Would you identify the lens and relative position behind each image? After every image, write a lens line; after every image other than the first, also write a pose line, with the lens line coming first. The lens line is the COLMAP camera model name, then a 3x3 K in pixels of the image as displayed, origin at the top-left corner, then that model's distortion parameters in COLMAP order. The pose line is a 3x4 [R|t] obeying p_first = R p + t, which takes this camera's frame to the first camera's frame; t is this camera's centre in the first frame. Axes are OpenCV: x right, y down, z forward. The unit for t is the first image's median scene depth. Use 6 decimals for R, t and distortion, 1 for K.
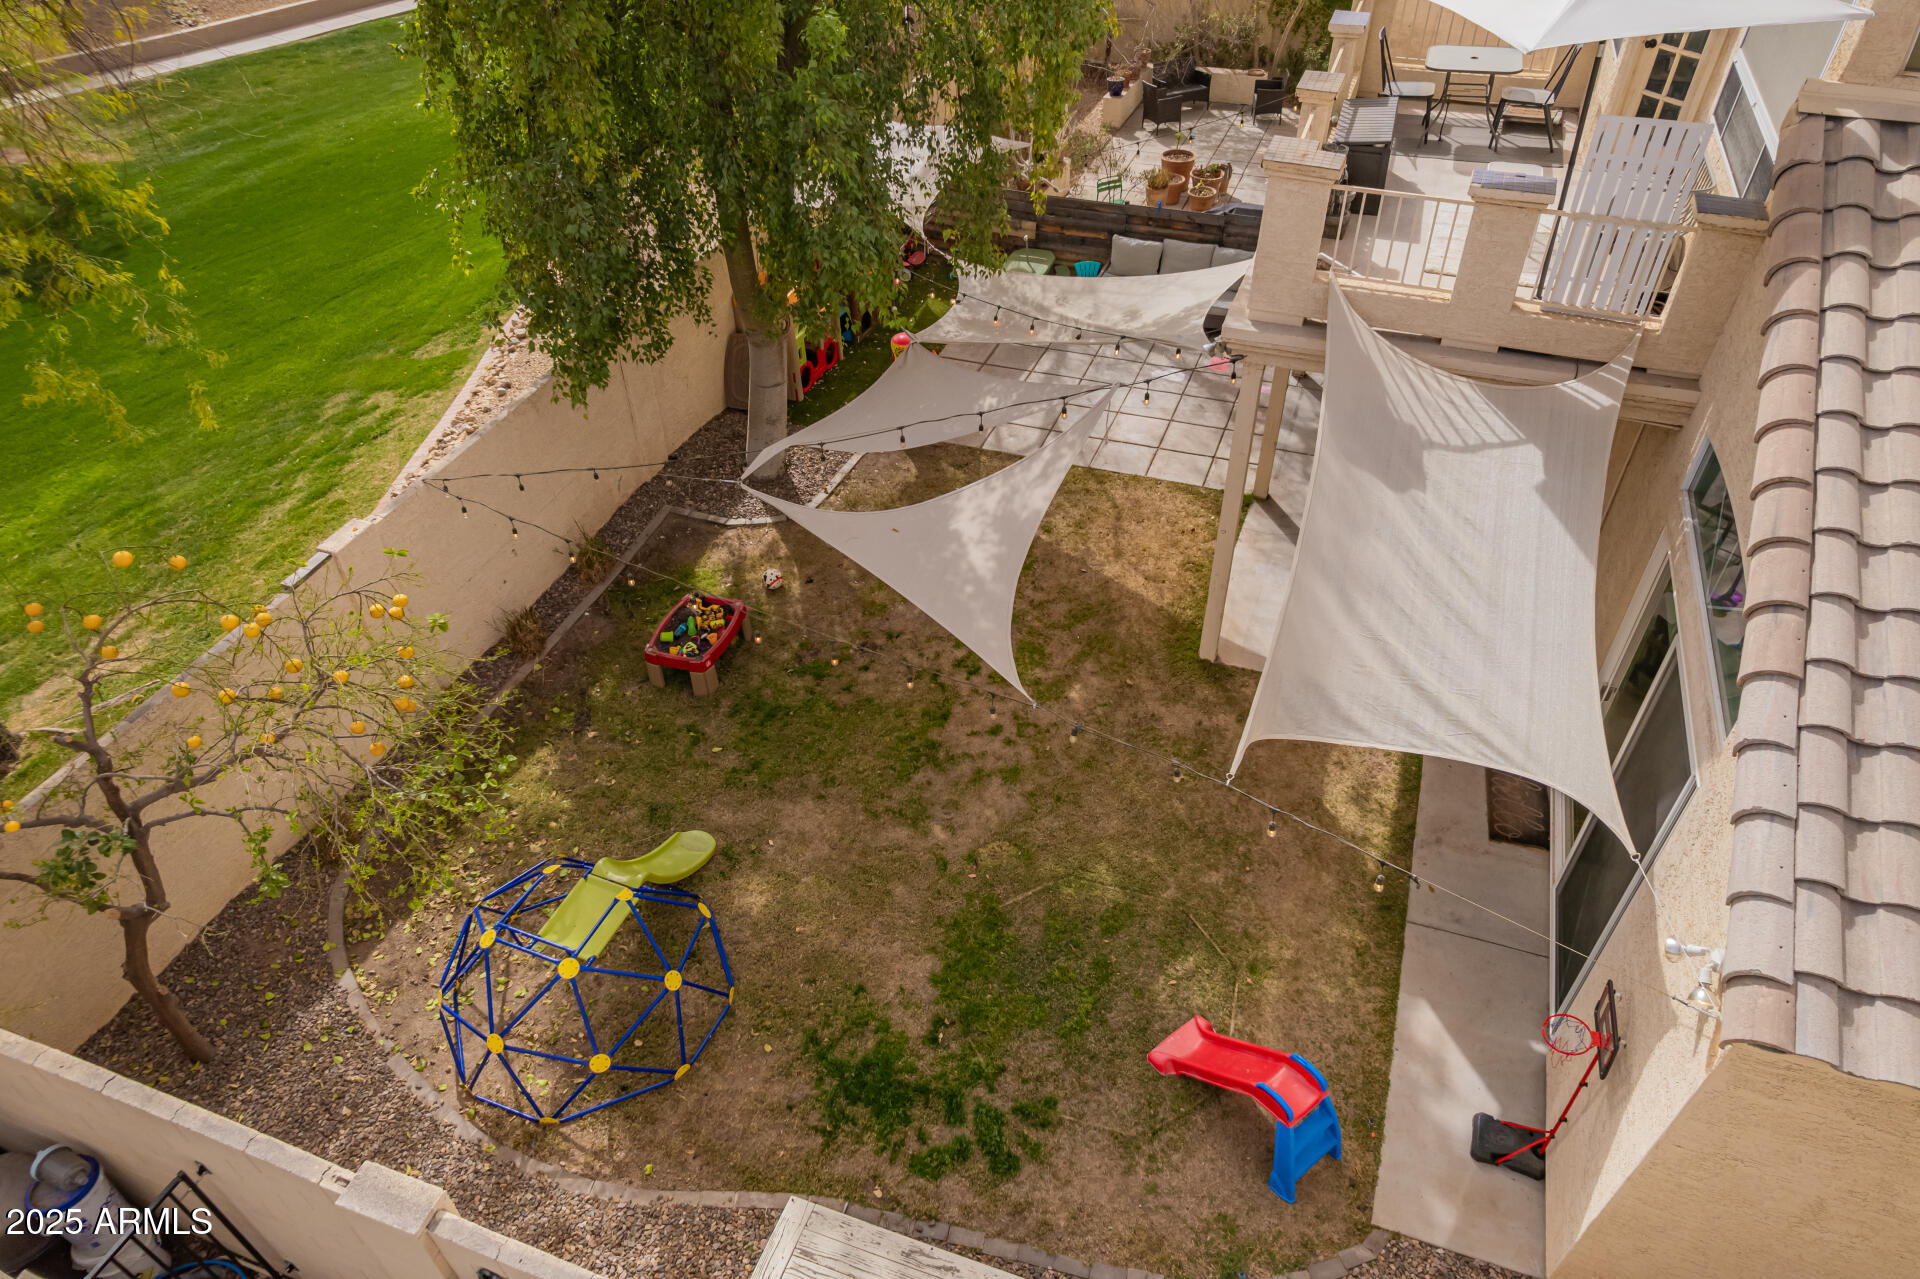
lens RADIAL K [[1227.9, 0, 963.8], [0, 1227.9, 638.4], [0, 0, 1]] dist [-0.061343, 0.049358]
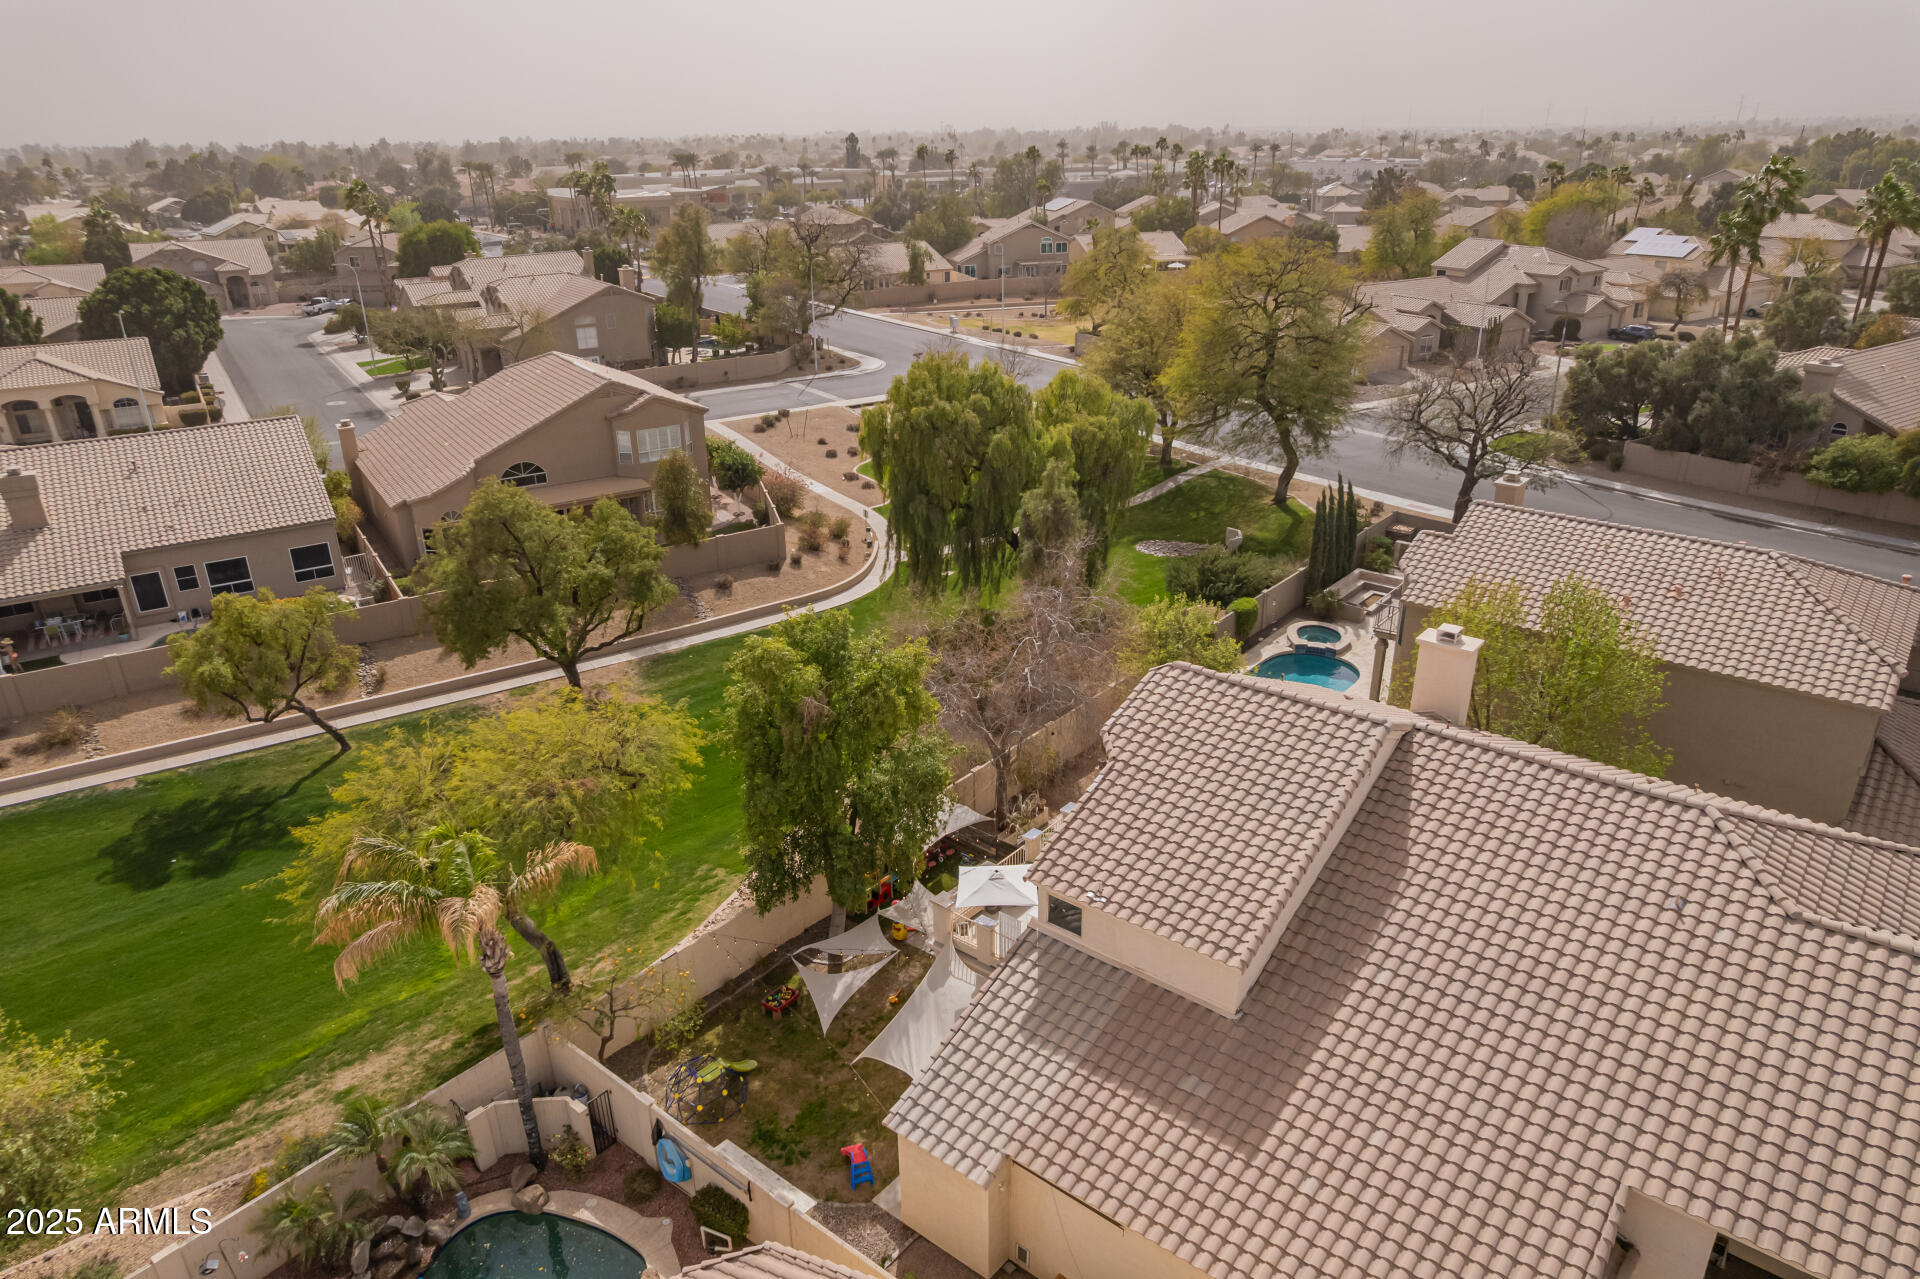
lens RADIAL K [[1227.9, 0, 966.1], [0, 1227.9, 643.9], [0, 0, 1]] dist [-0.061343, 0.049358]
pose [[0.944188, 0.124246, -0.305078, 1.066837], [-0.210823, 0.939542, -0.269841, -0.117640], [0.253107, 0.319098, 0.913298, -1.980823]]
